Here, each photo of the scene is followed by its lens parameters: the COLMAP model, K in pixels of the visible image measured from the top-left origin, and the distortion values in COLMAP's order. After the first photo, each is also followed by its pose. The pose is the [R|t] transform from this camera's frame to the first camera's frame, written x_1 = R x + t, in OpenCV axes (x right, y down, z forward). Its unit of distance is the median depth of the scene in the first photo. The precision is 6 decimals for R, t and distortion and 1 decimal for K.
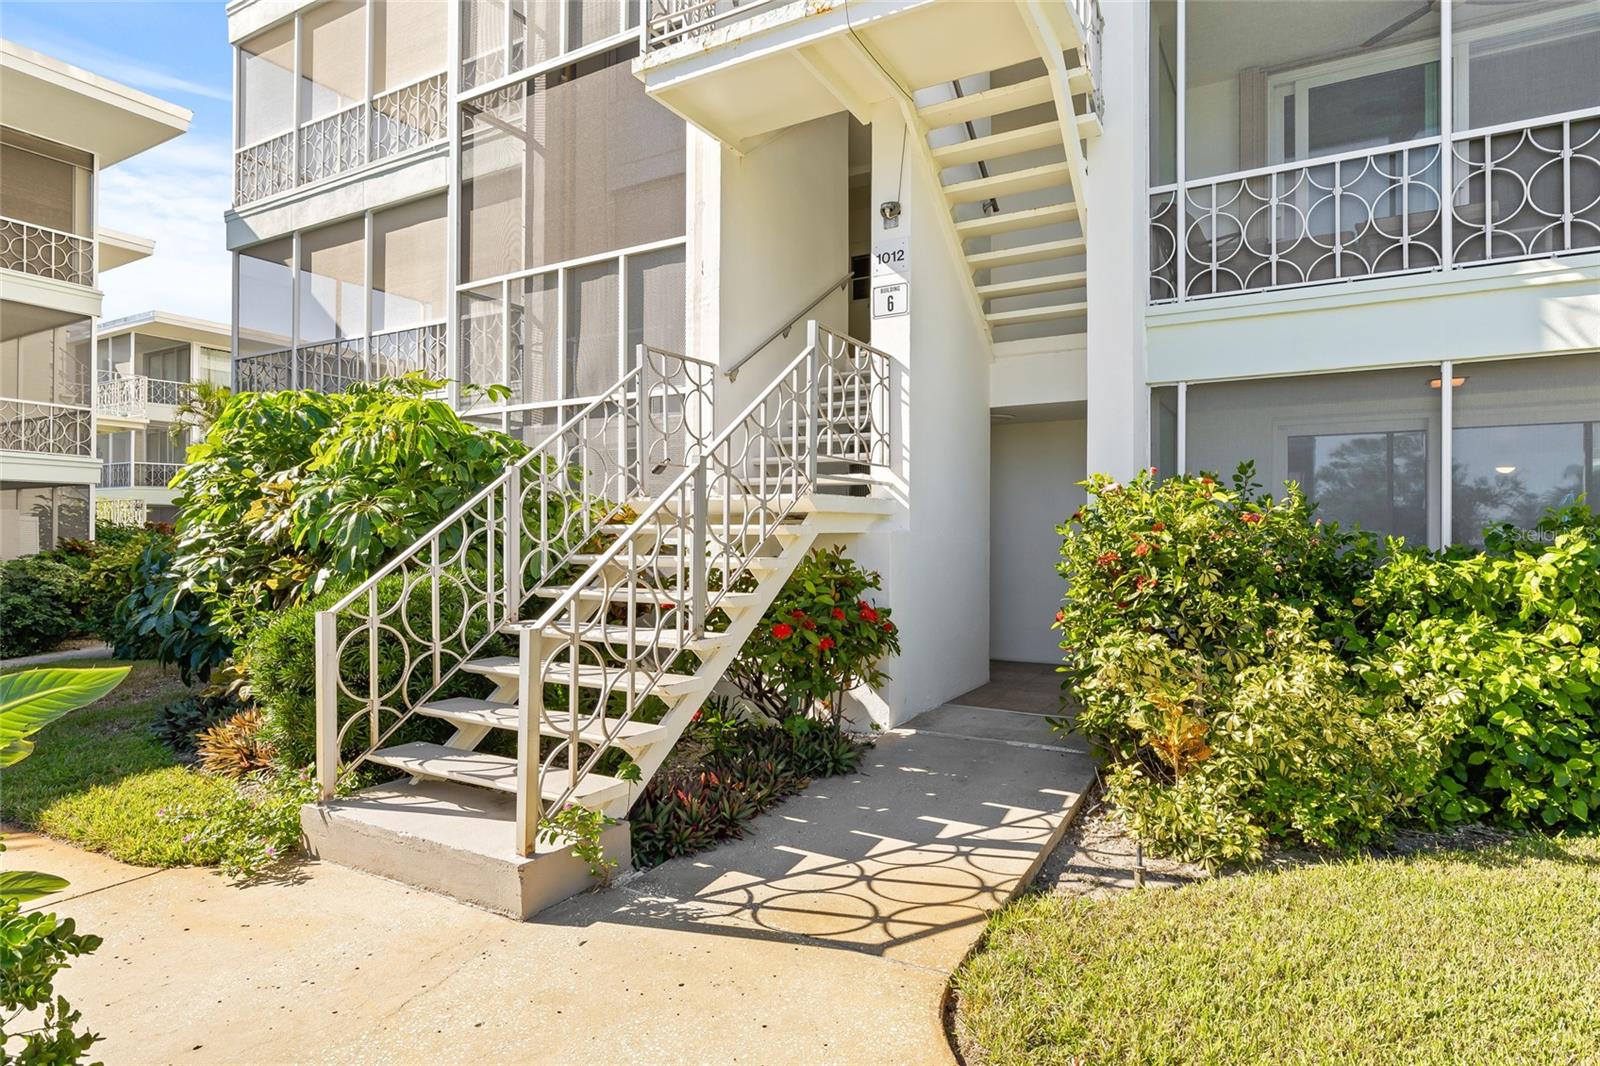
lens RADIAL K [[894.3, 0, 798.1], [0, 894.3, 524.8], [0, 0, 1]] dist [0.004694, -0.000447]
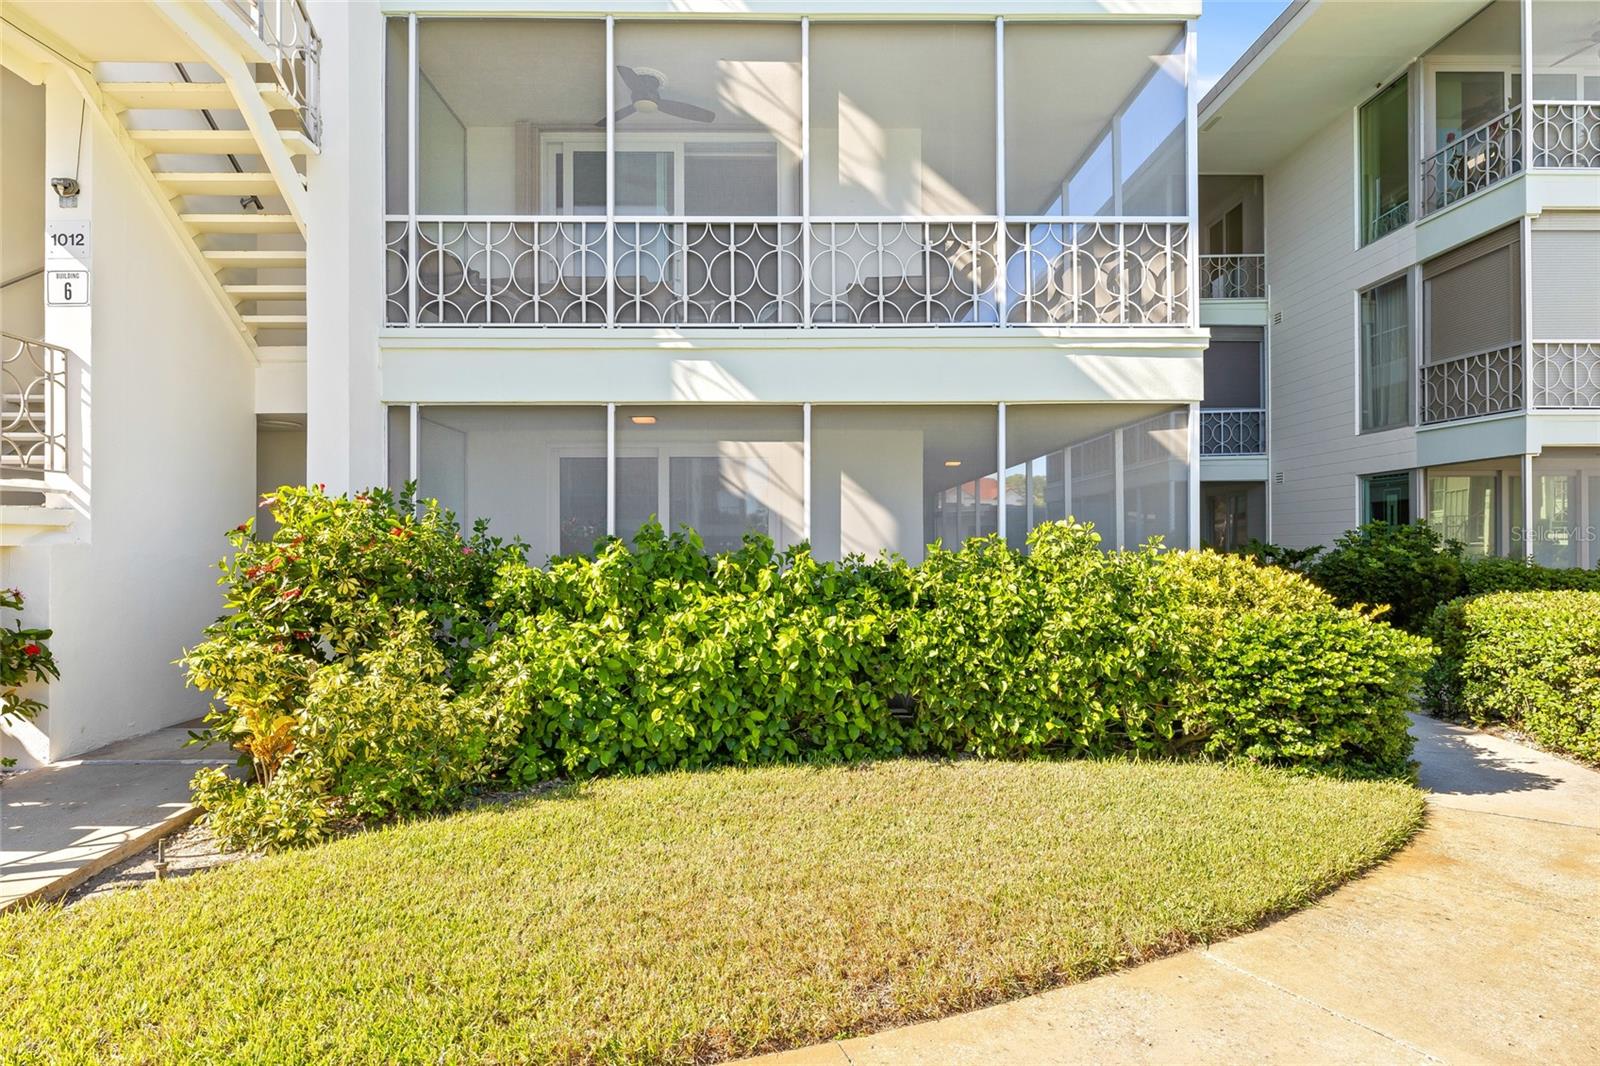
lens RADIAL K [[909.2, 0, 813.2], [0, 909.2, 546.1], [0, 0, 1]] dist [-0.013029, -0.002264]
pose [[0.852423, -0.003923, 0.522837, 0.285642], [-0.001213, 0.999954, 0.009480, -0.000600], [-0.522851, -0.008715, 0.852380, -0.174917]]
